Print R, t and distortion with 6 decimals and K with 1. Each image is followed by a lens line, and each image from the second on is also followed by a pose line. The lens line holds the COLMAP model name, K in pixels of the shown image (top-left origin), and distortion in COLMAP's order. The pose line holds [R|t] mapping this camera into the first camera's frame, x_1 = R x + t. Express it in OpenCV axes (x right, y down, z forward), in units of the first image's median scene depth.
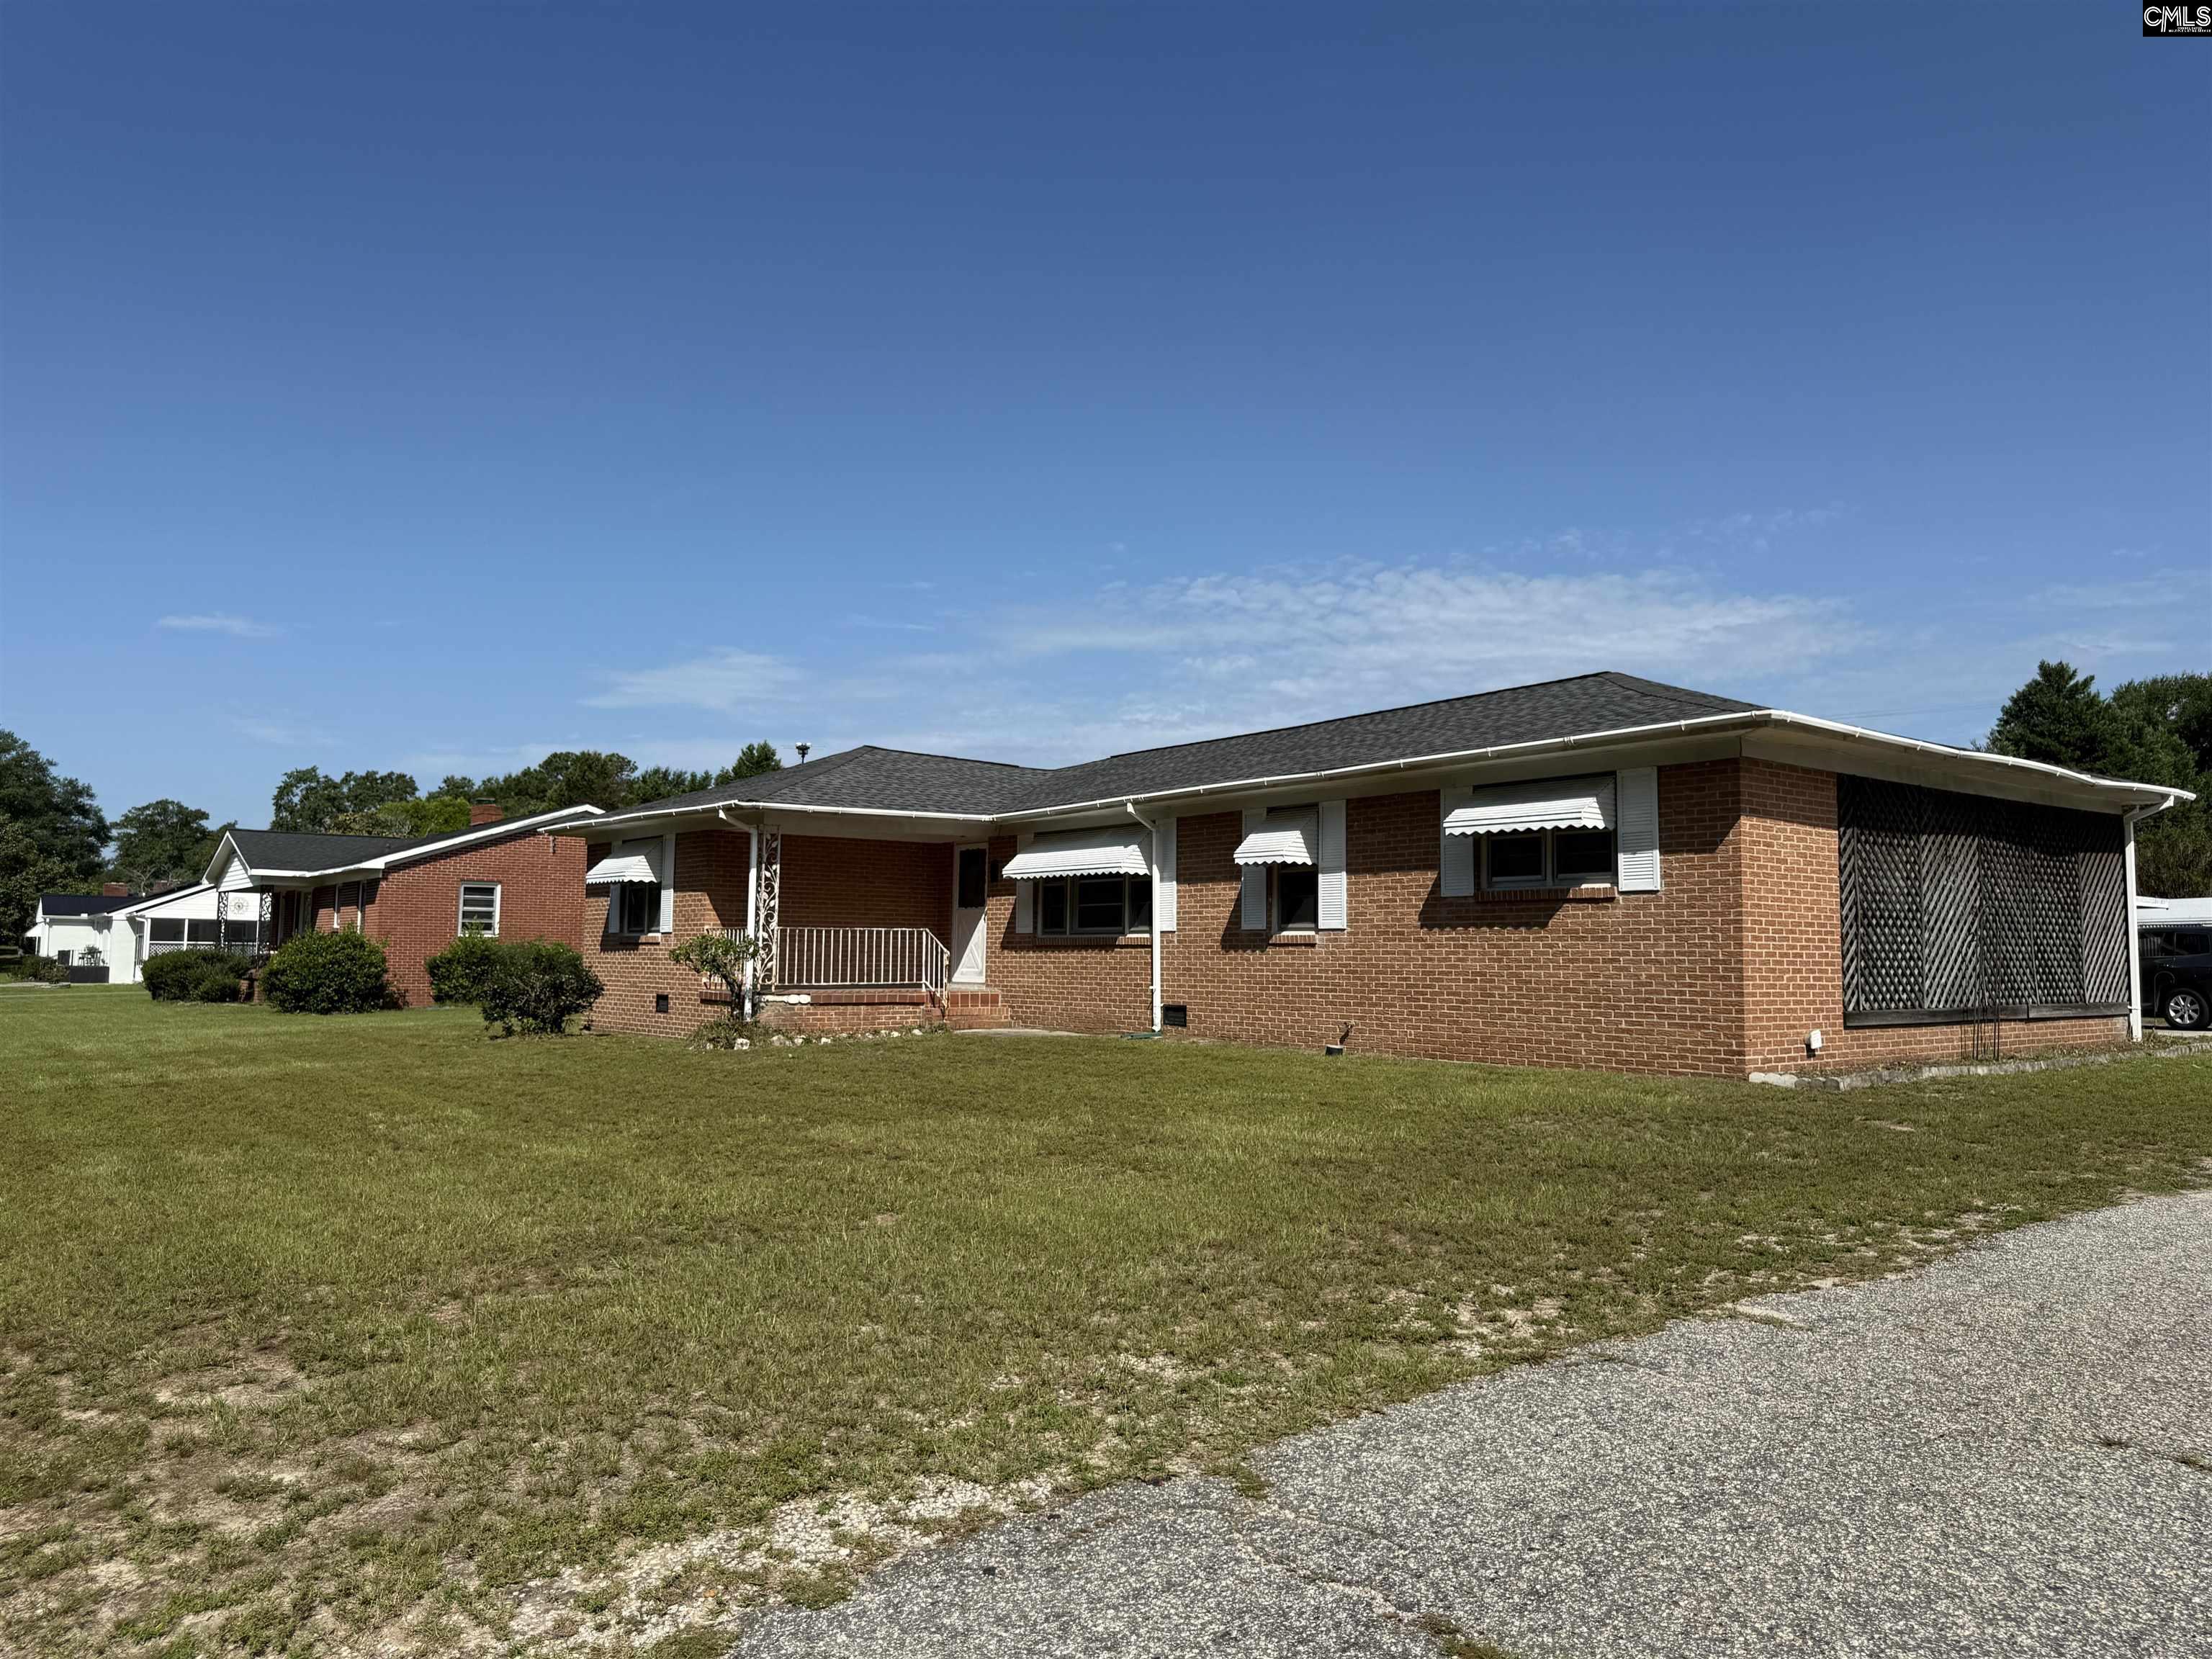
lens RADIAL K [[1552.1, 0, 1106.0], [0, 1552.1, 829.5], [0, 0, 1]] dist [0.107984, -0.131315]
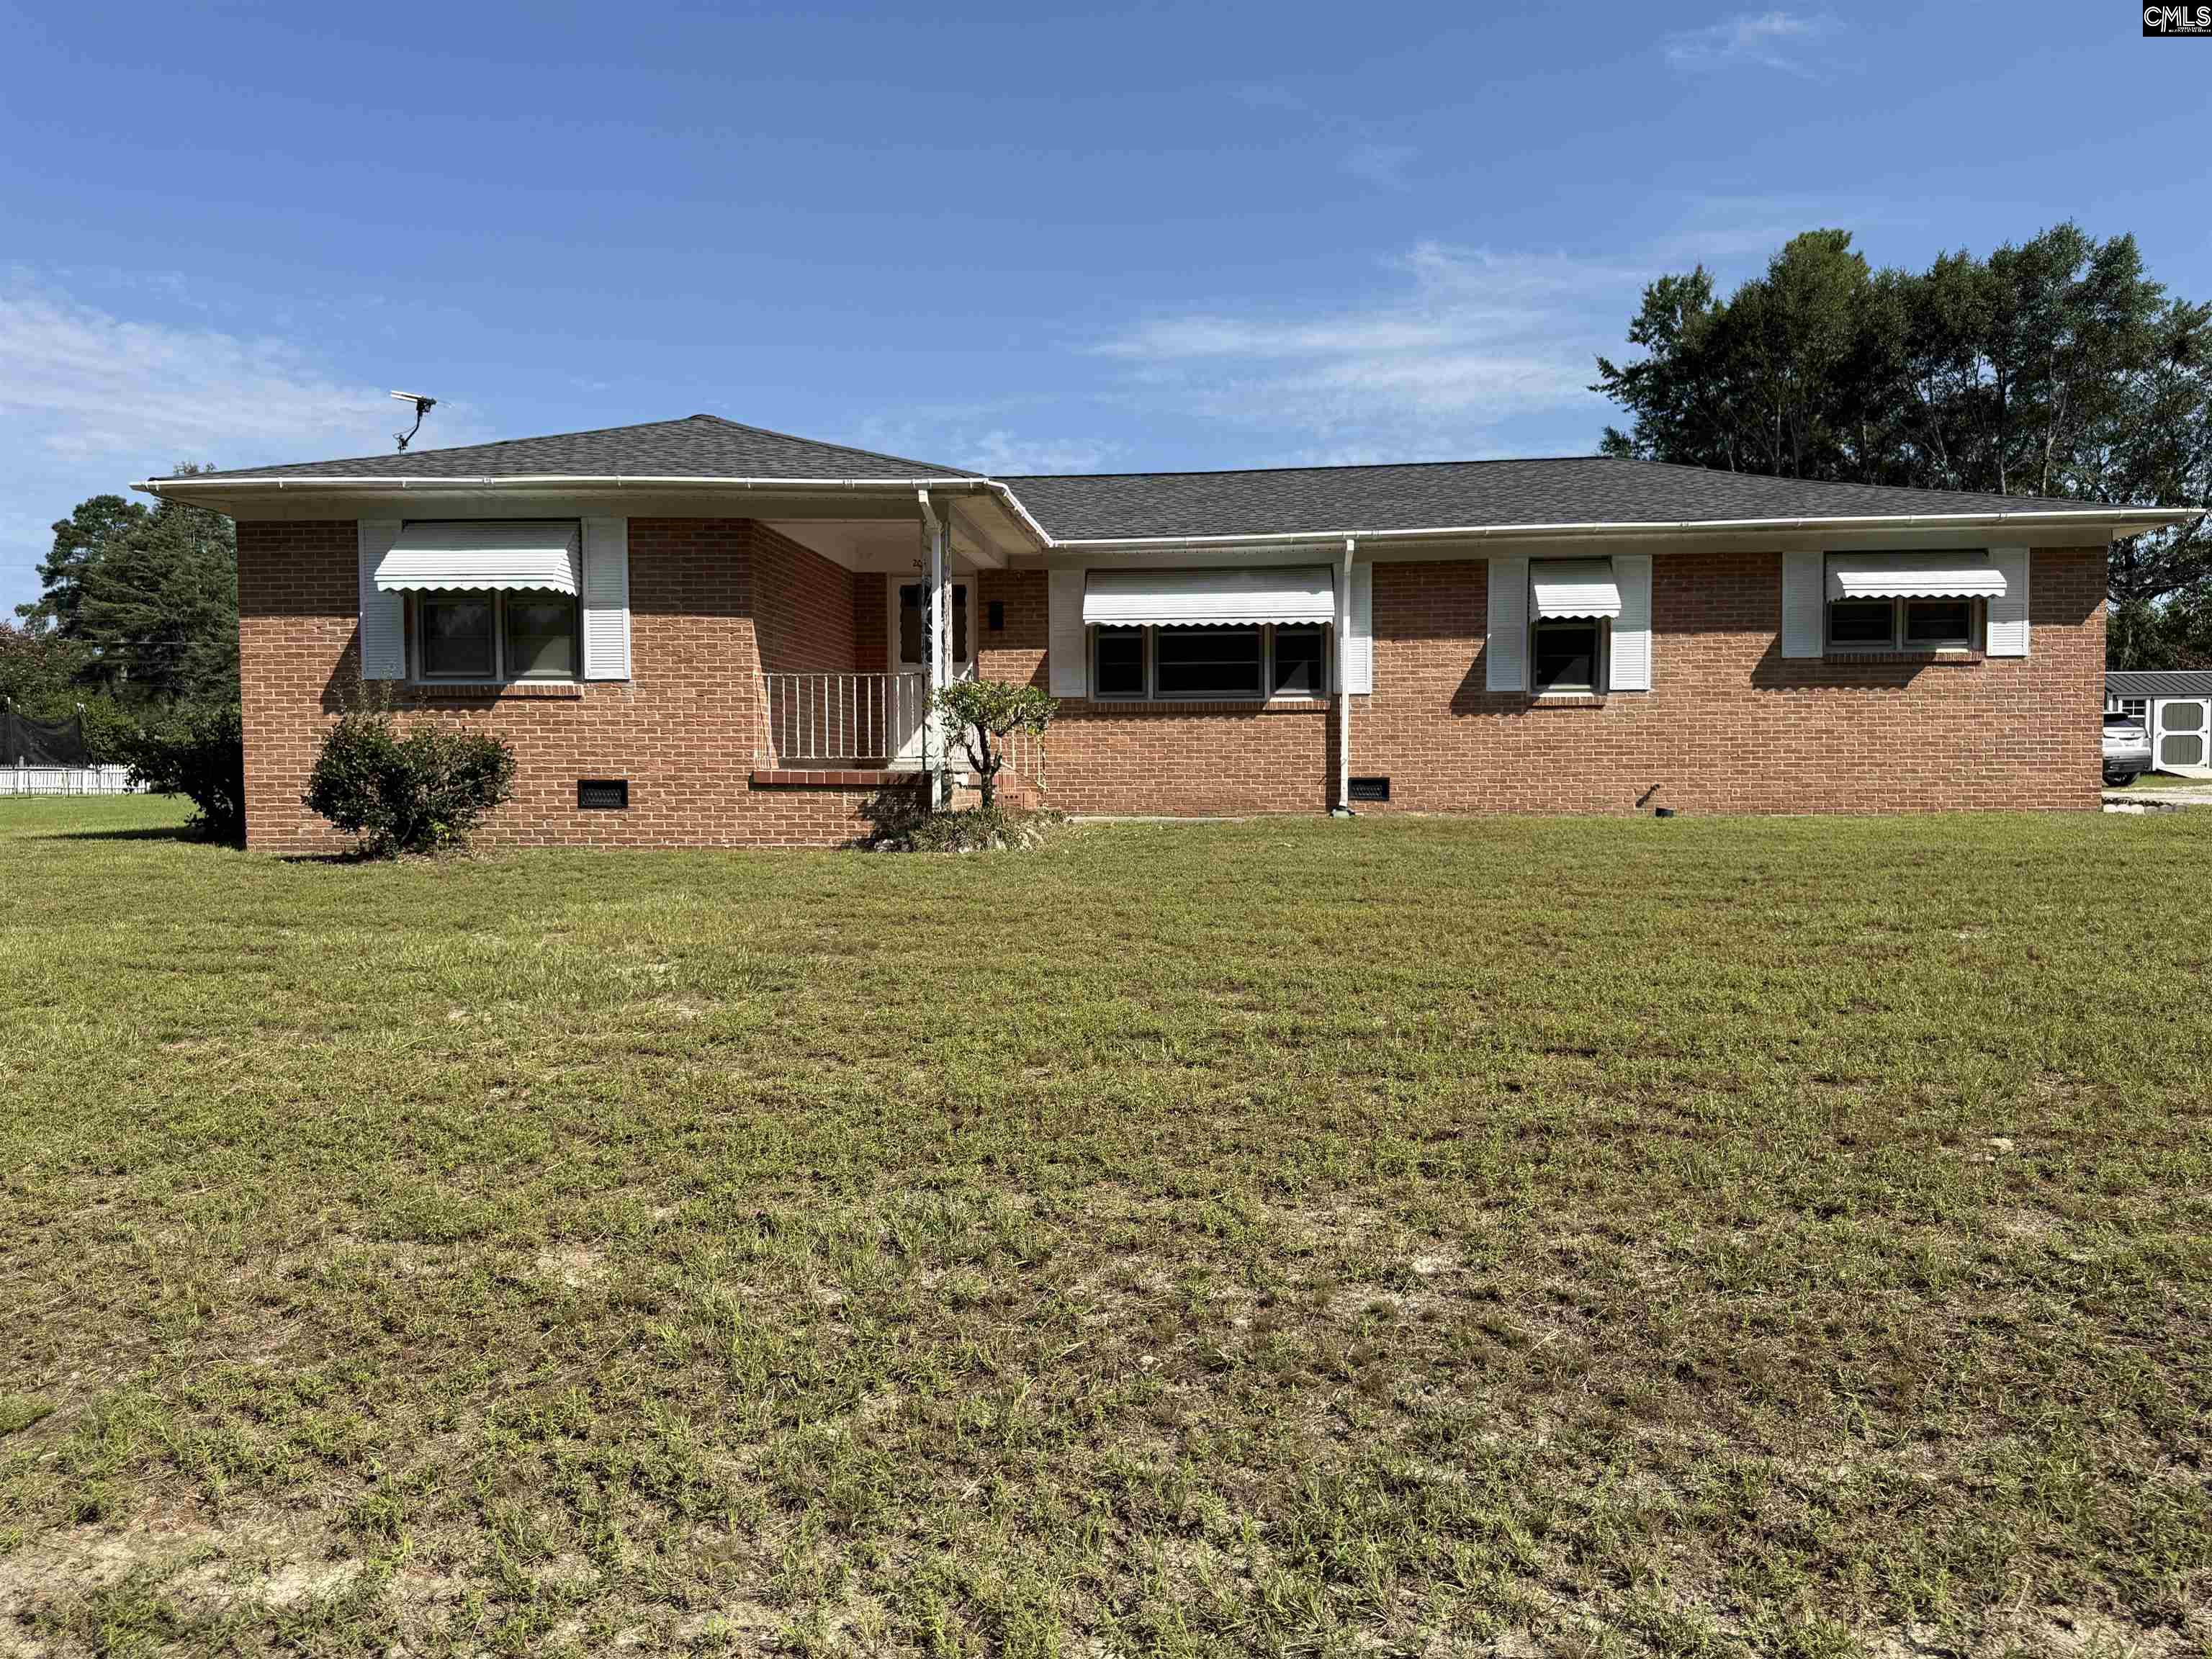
lens RADIAL K [[1575.5, 0, 1106.0], [0, 1575.5, 829.5], [0, 0, 1]] dist [0.075596, -0.131062]
pose [[0.677376, -0.038183, 0.734645, -0.746945], [-0.049836, 0.993976, 0.097613, 0.065315], [-0.733947, -0.102733, 0.671393, 0.529975]]
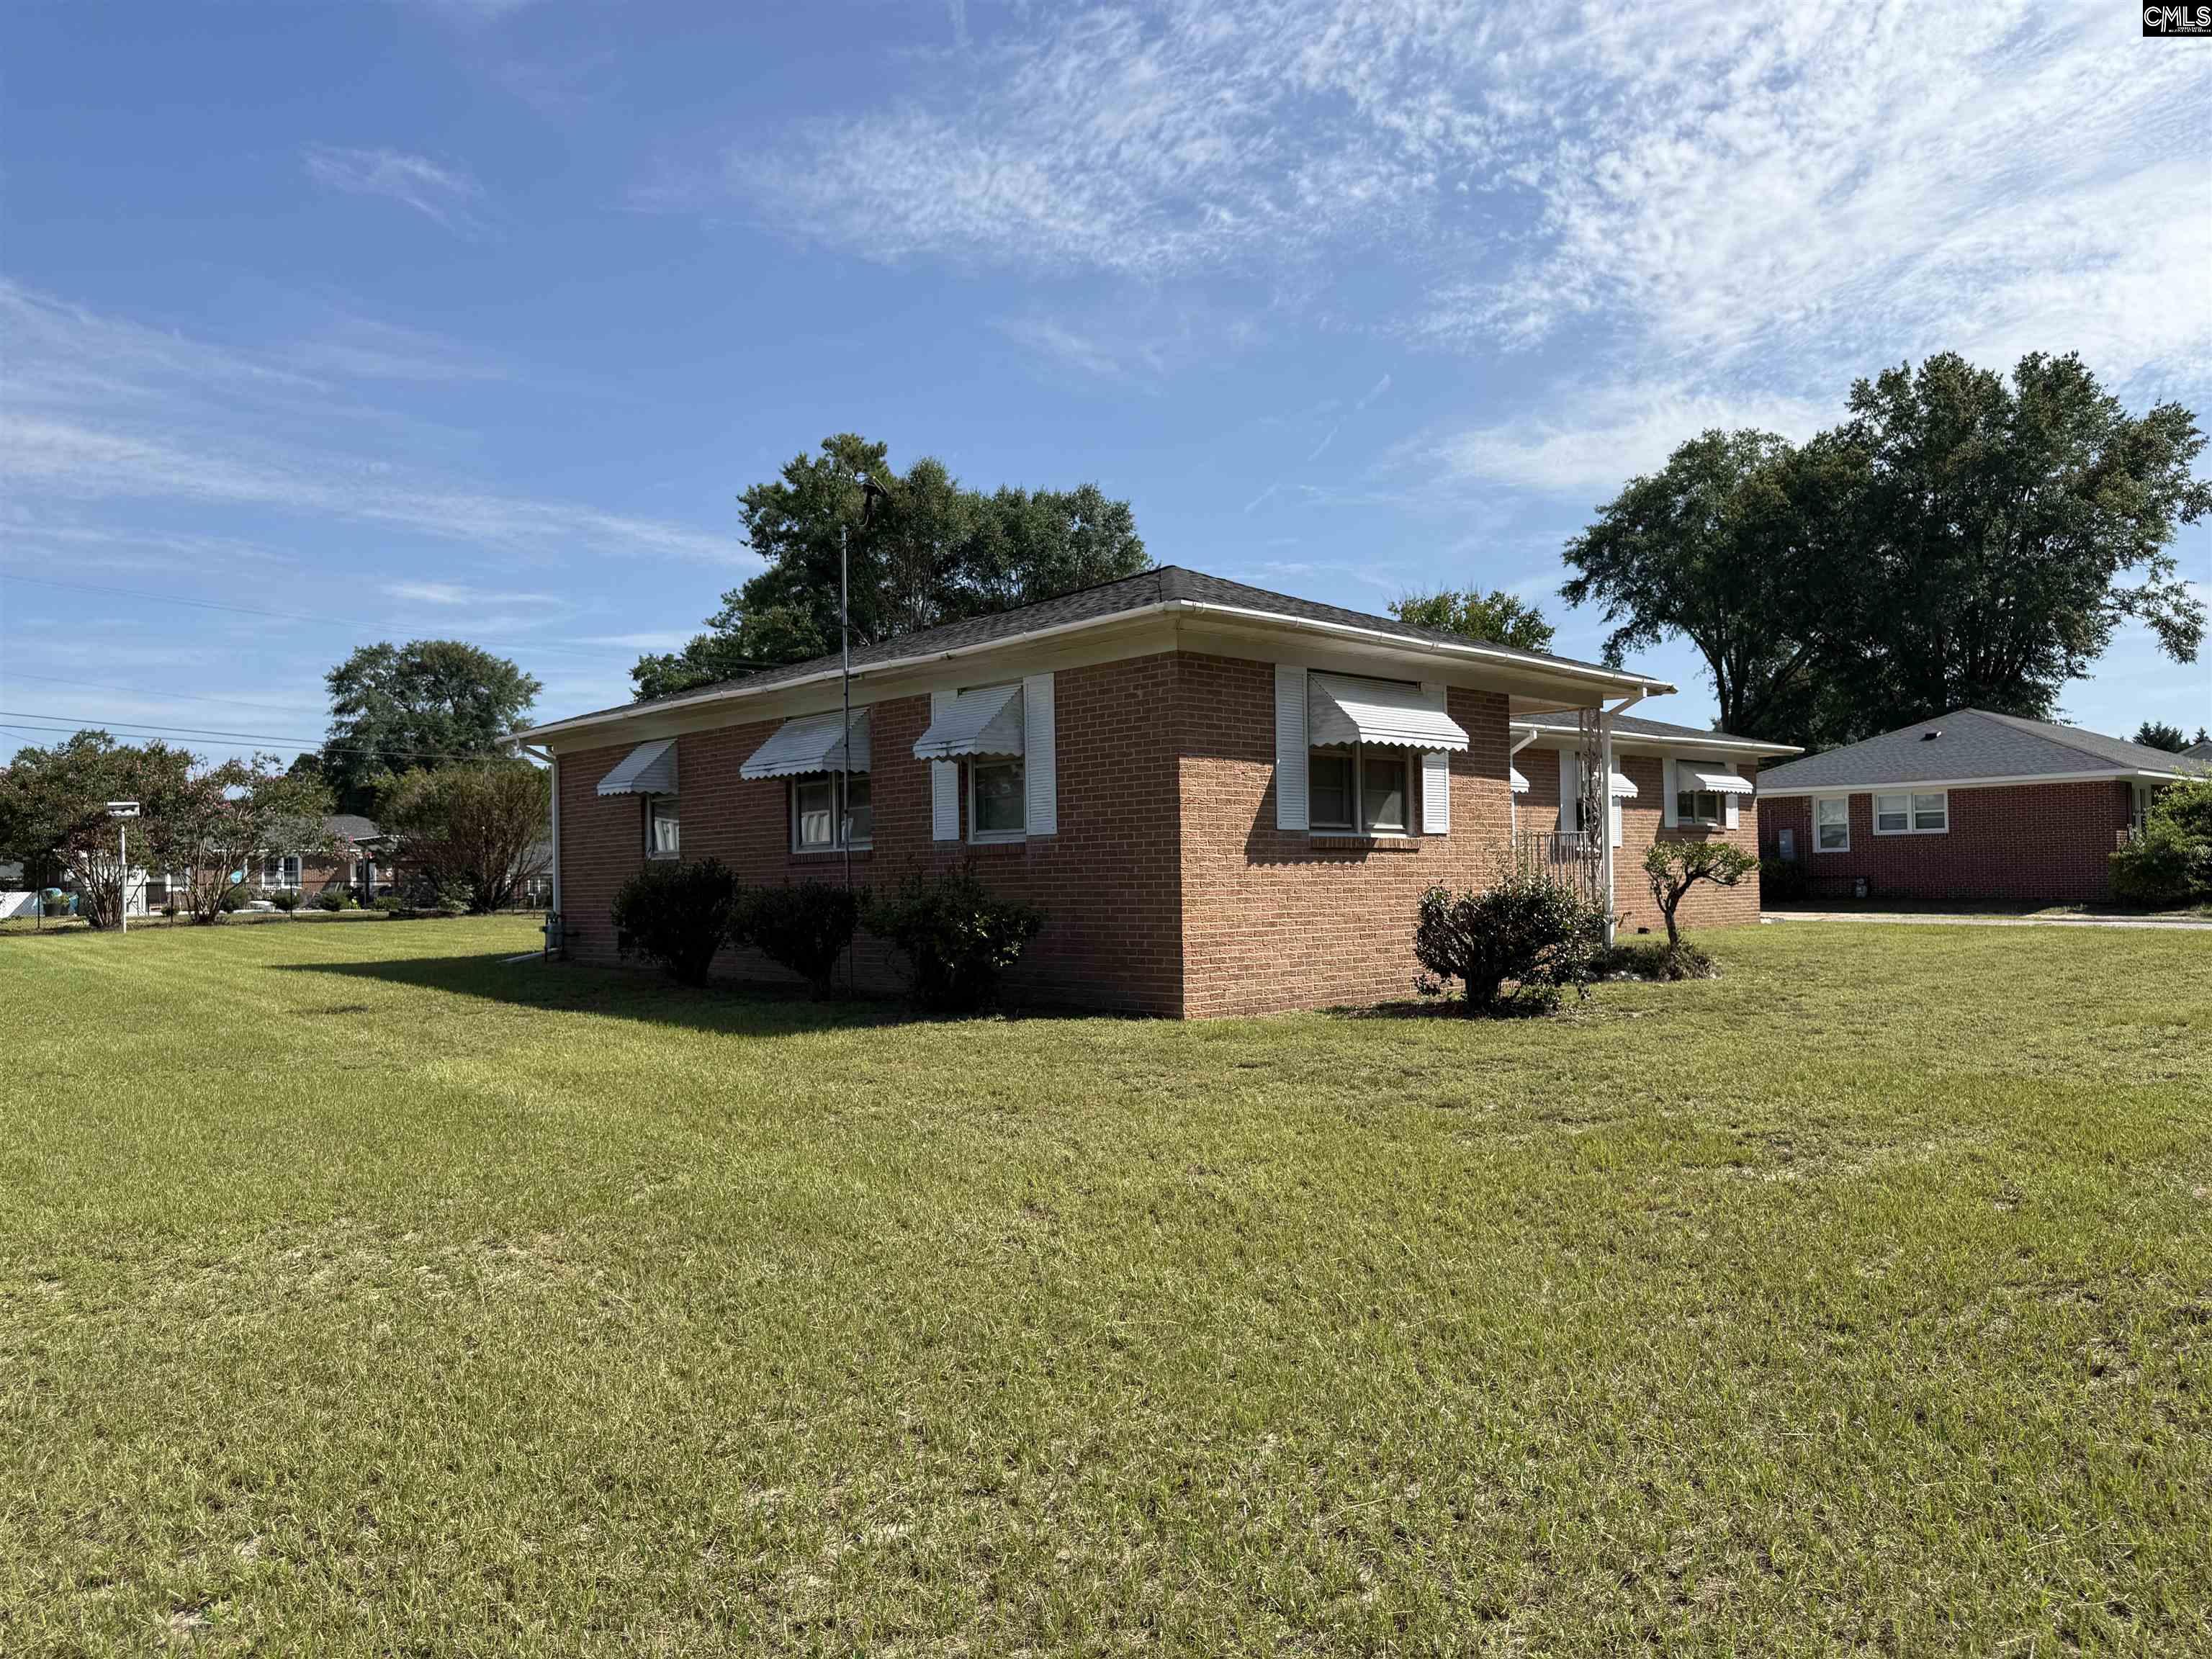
lens RADIAL K [[1552.1, 0, 1106.0], [0, 1552.1, 829.5], [0, 0, 1]] dist [0.107984, -0.131315]
pose [[-0.122534, 0.022586, 0.992207, -1.127576], [-0.064867, 0.997421, -0.030715, 0.114178], [-0.990342, -0.068125, -0.120753, 1.495450]]
